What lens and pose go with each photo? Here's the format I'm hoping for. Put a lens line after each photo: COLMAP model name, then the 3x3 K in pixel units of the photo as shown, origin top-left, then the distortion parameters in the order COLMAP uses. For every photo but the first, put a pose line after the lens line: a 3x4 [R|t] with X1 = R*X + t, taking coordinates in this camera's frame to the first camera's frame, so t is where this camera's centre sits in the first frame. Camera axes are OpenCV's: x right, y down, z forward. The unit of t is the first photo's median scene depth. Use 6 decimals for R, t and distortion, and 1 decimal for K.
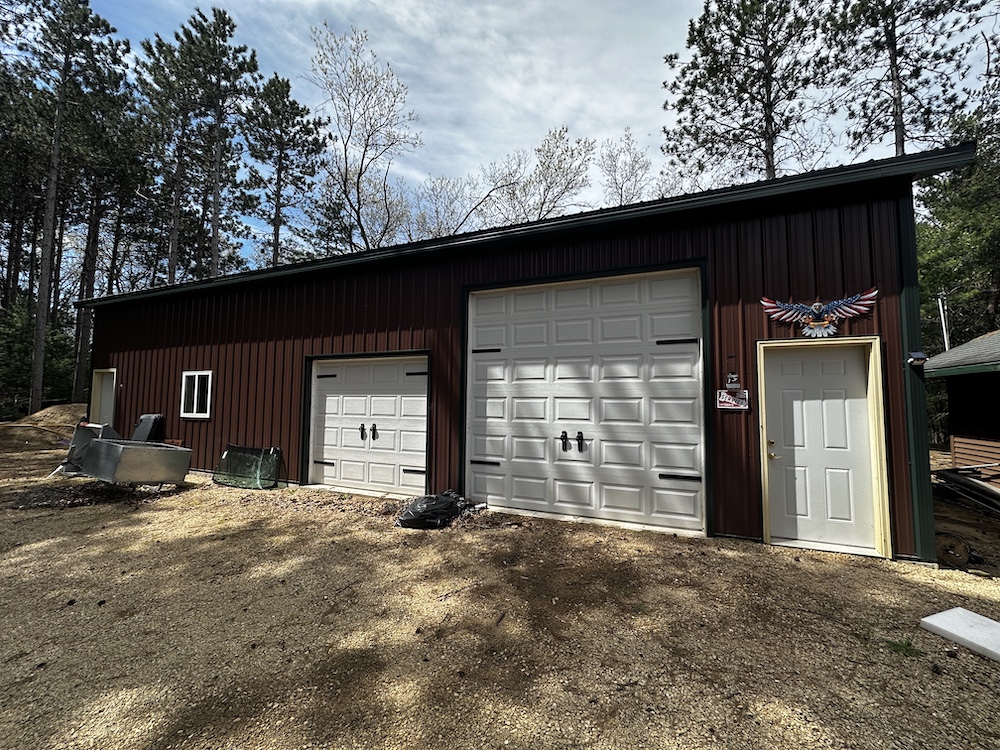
lens RADIAL K [[400.9, 0, 499.9], [0, 400.9, 375.6], [0, 0, 1]] dist [0.000487, 0.000204]
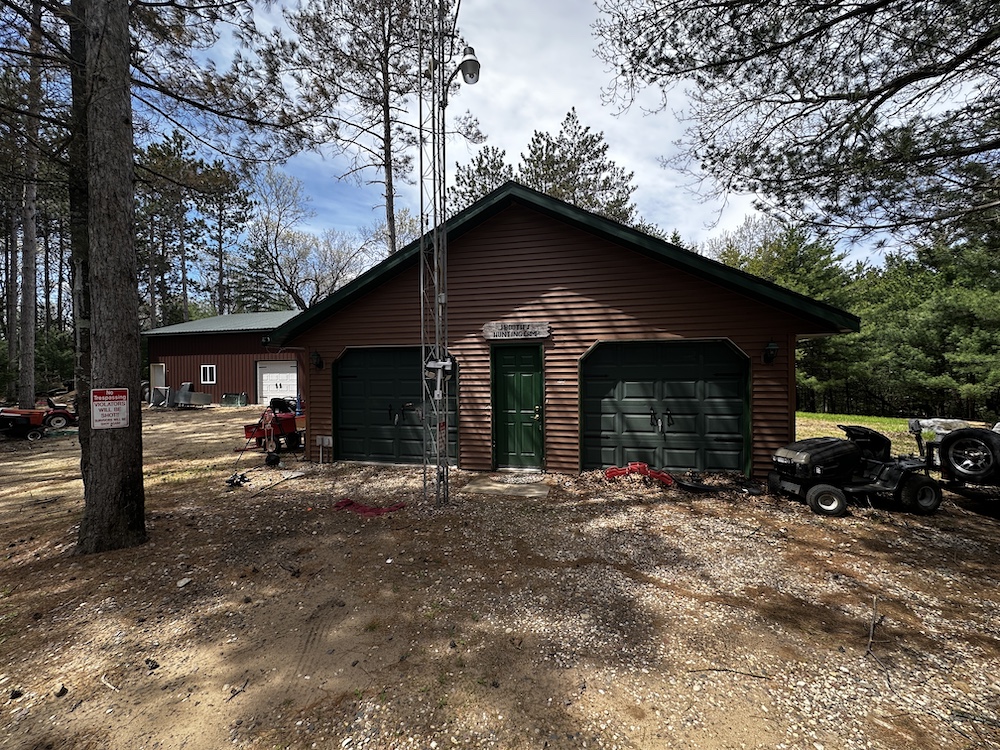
lens RADIAL K [[400.9, 0, 499.8], [0, 400.9, 373.2], [0, 0, 1]] dist [0.000487, 0.000204]
pose [[0.991478, -0.022813, 0.128259, 0.746539], [0.013197, 0.997072, 0.075326, -0.126194], [-0.129601, -0.072991, 0.988876, -1.744702]]
